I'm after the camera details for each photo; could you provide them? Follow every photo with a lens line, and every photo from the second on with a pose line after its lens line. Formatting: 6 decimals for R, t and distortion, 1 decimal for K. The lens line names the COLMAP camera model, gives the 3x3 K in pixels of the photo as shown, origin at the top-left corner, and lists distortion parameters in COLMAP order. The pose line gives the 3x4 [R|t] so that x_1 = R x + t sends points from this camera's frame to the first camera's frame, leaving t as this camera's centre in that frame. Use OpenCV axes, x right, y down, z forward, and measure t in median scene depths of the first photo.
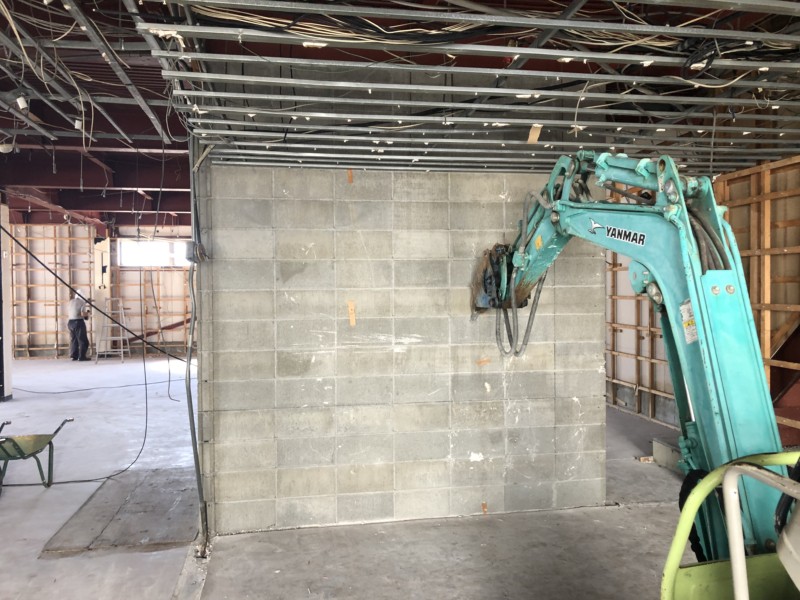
lens RADIAL K [[649.1, 0, 400.0], [0, 649.1, 300.0], [0, 0, 1]] dist [0.030340, -0.060098]
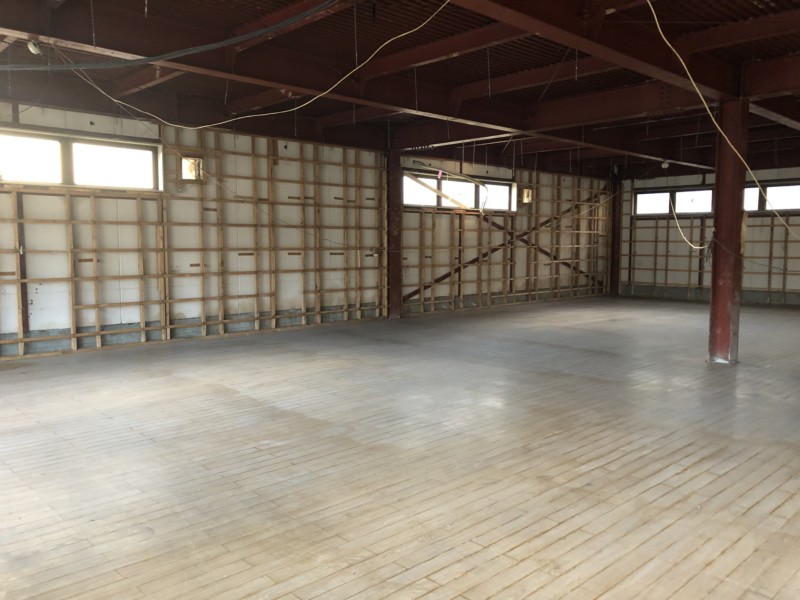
lens RADIAL K [[649.1, 0, 400.0], [0, 649.1, 300.0], [0, 0, 1]] dist [0.030340, -0.060098]
pose [[0.835795, -0.039593, 0.547612, -0.884008], [-0.006067, 0.996670, 0.081320, -0.002041], [-0.549007, -0.071289, 0.832772, 0.305376]]
